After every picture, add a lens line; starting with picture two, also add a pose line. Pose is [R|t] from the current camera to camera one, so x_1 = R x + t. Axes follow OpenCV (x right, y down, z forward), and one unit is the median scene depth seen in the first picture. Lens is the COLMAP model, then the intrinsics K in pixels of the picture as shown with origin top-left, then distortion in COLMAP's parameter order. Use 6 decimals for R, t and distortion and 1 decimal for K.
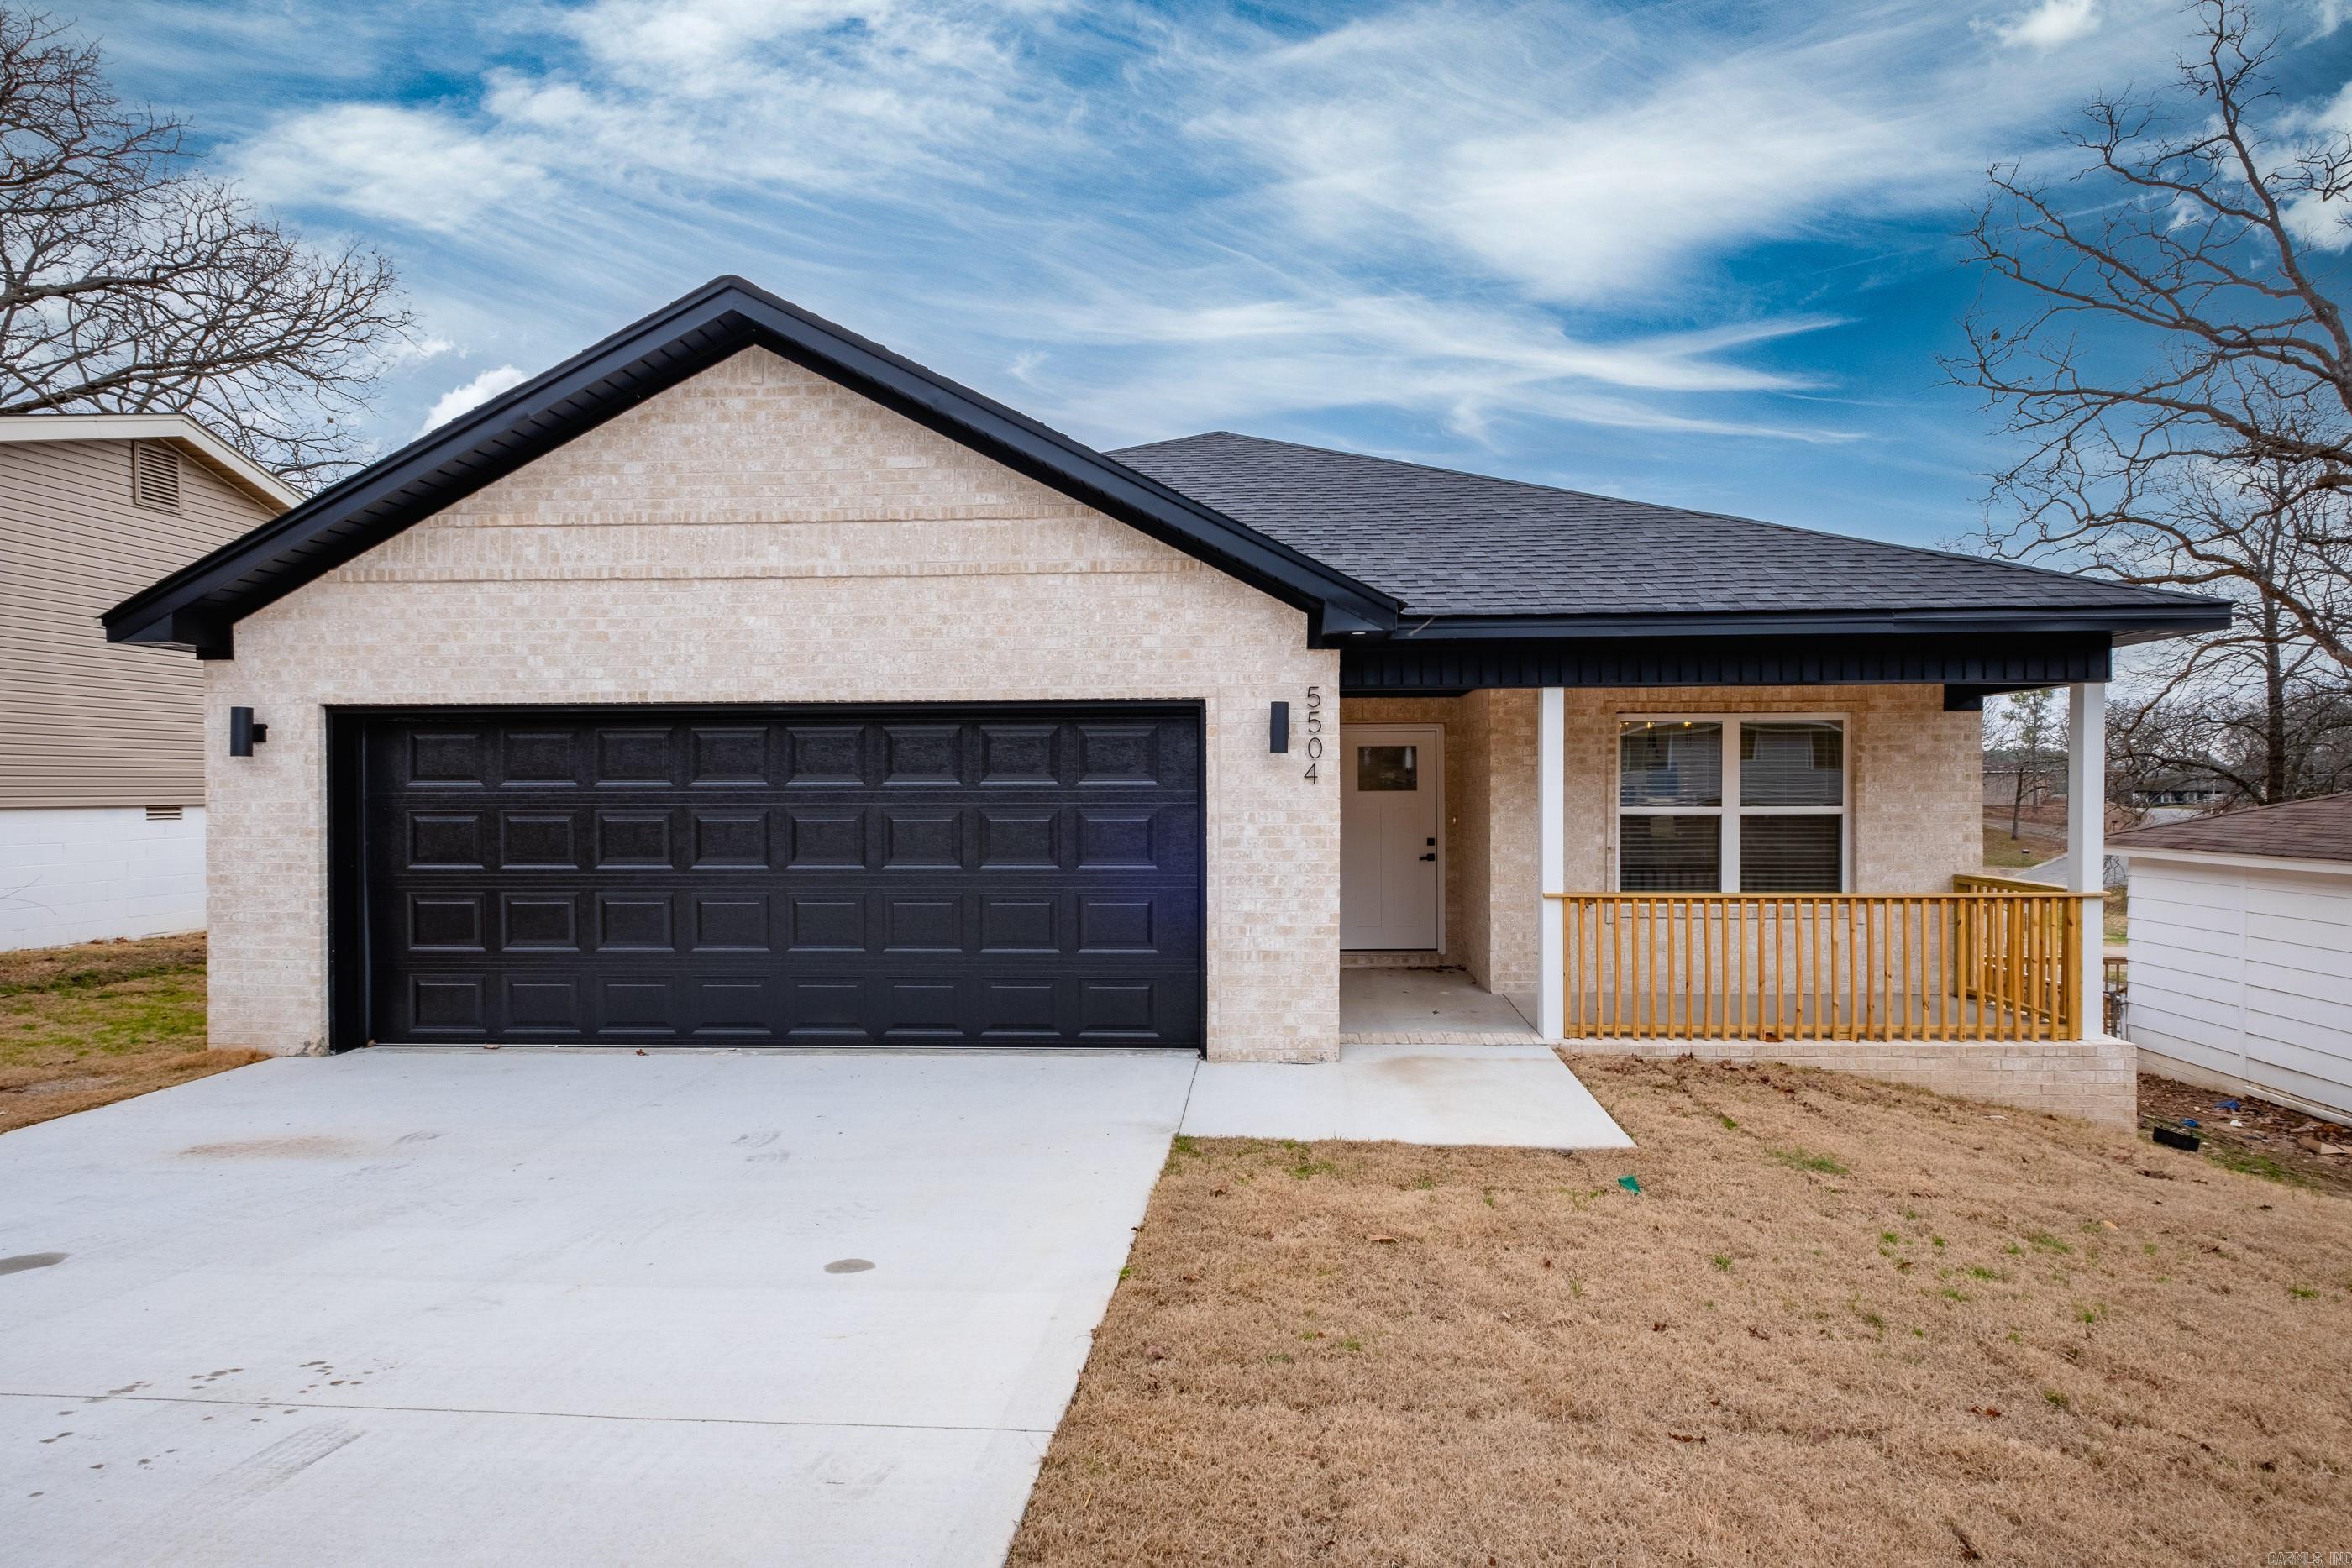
lens RADIAL K [[1184.9, 0, 1188.0], [0, 1184.9, 799.1], [0, 0, 1]] dist [-0.002439, -0.000043]
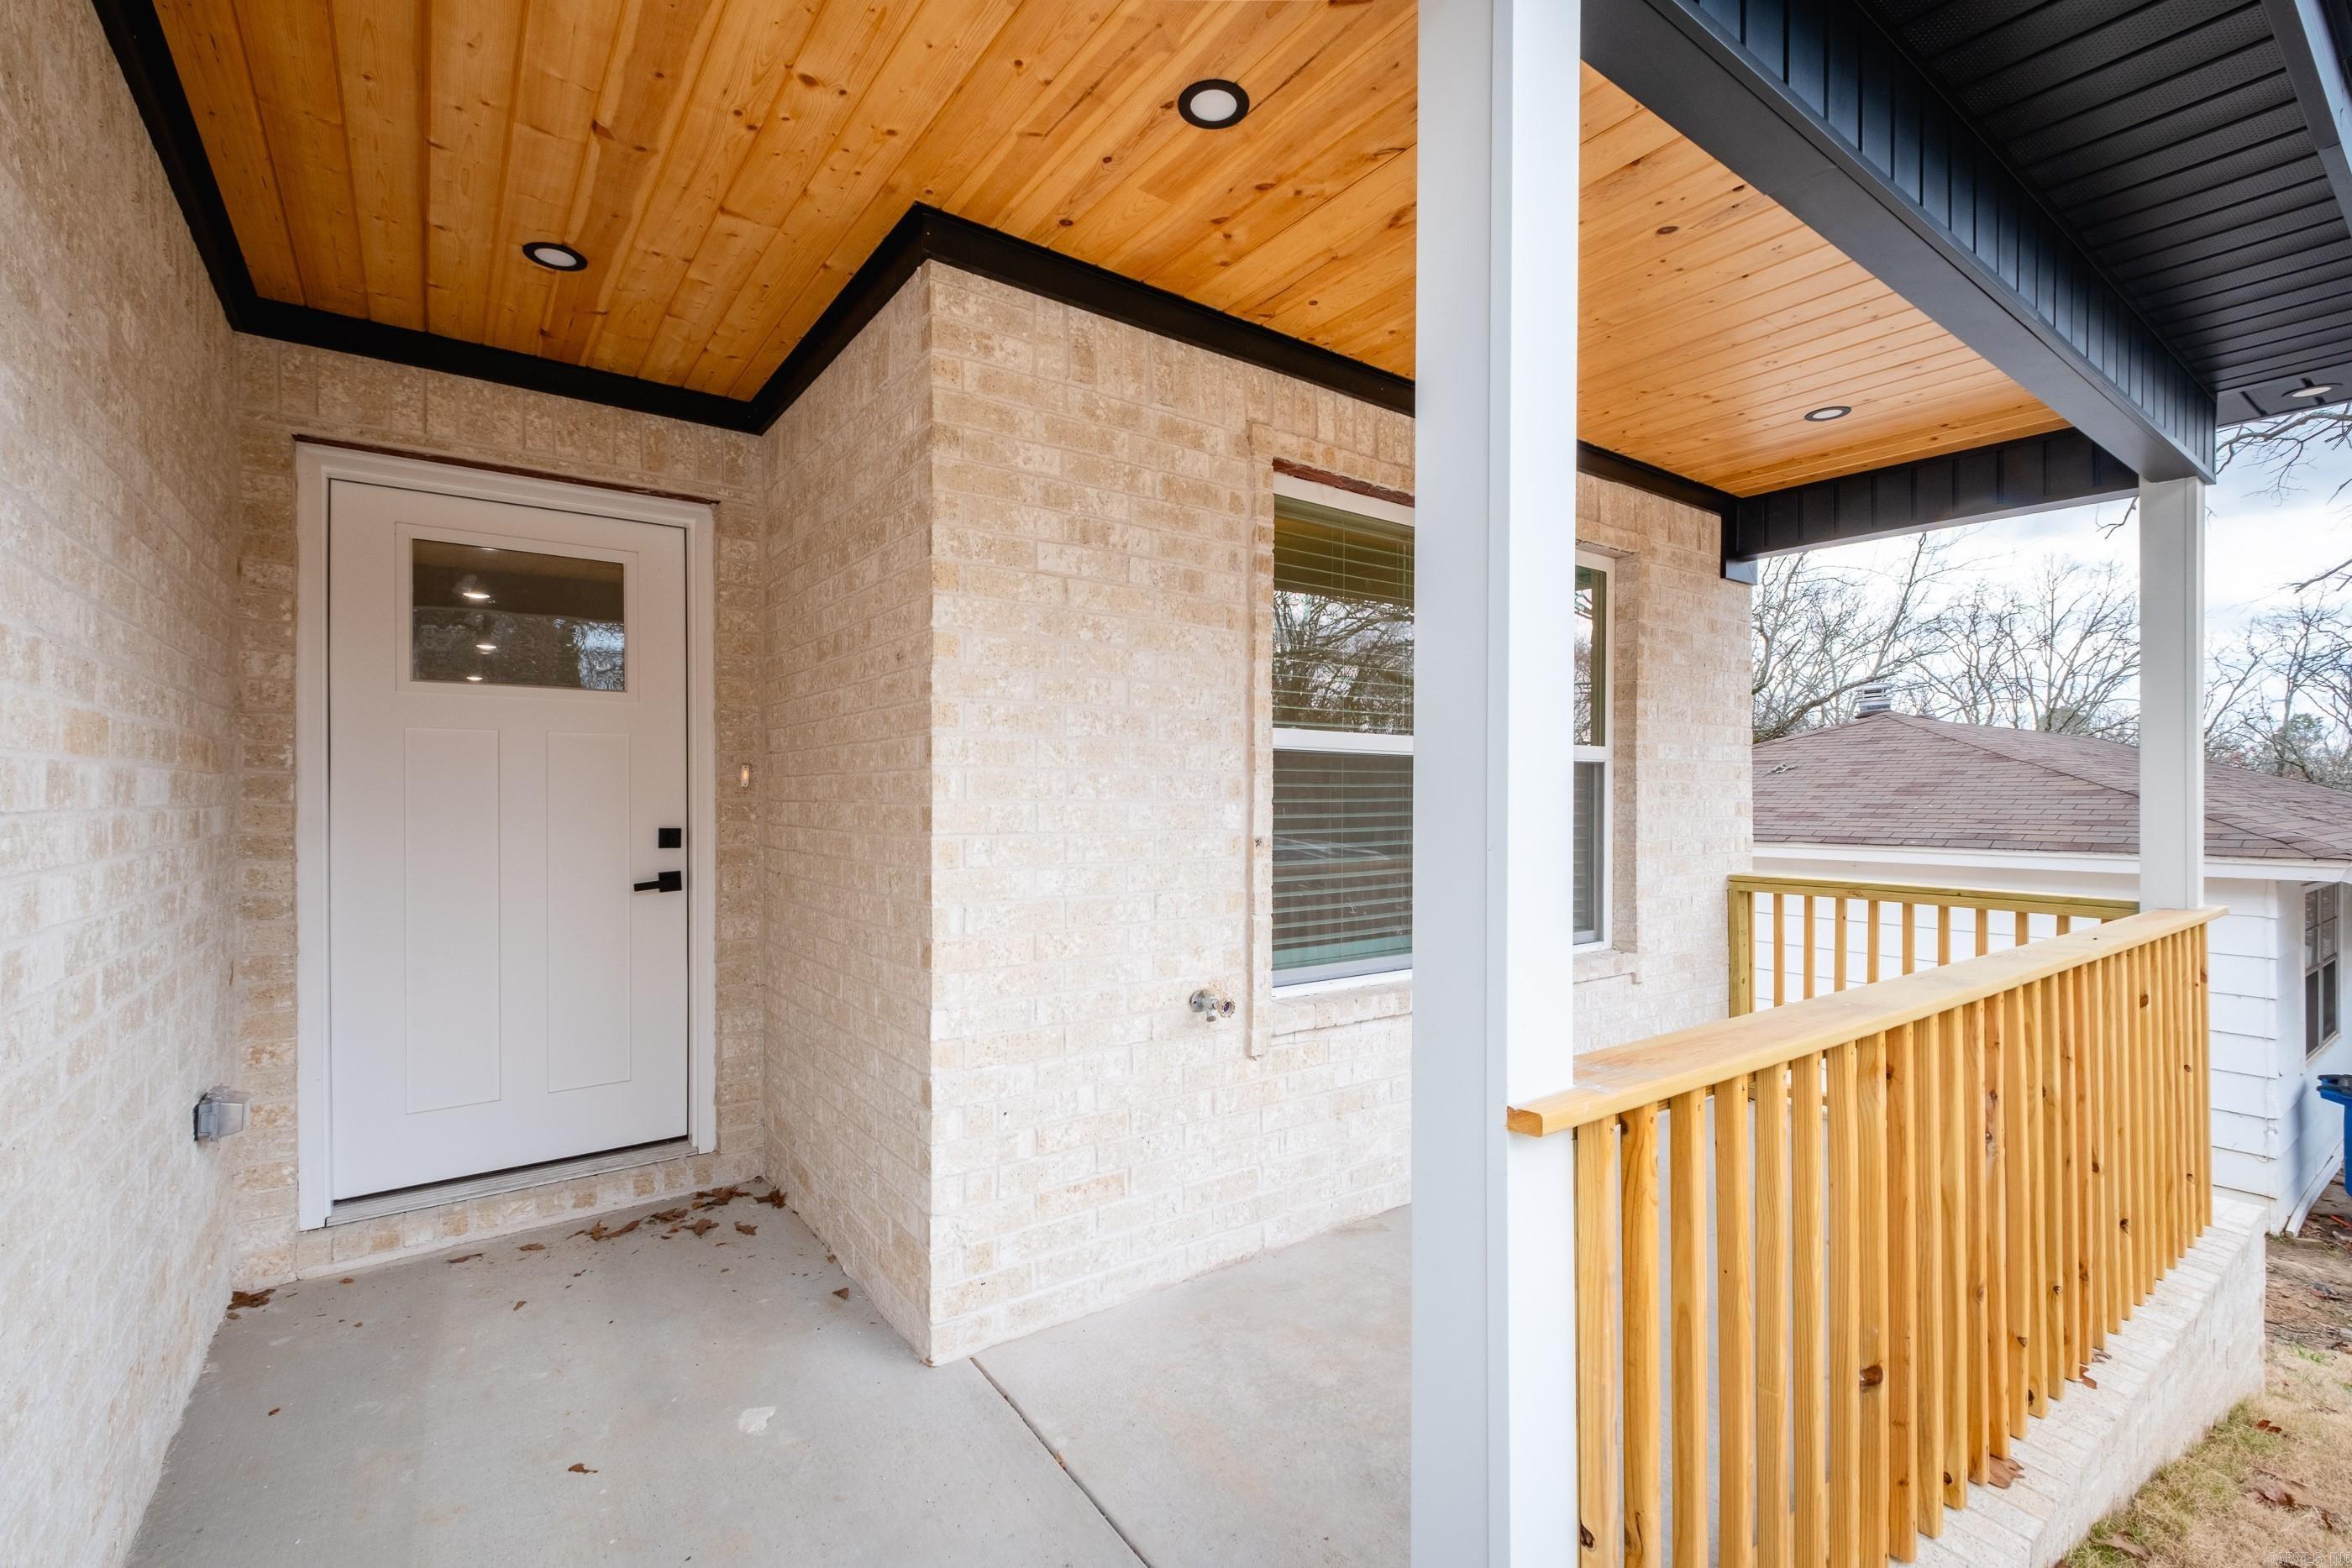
lens RADIAL K [[1025.8, 0, 1198.6], [0, 1025.8, 801.1], [0, 0, 1]] dist [0.003511, -0.000906]
pose [[0.753351, 0.003879, 0.657607, 0.142590], [-0.002220, 0.999992, -0.003355, 0.030289], [-0.657615, 0.001067, 0.753354, 0.776085]]
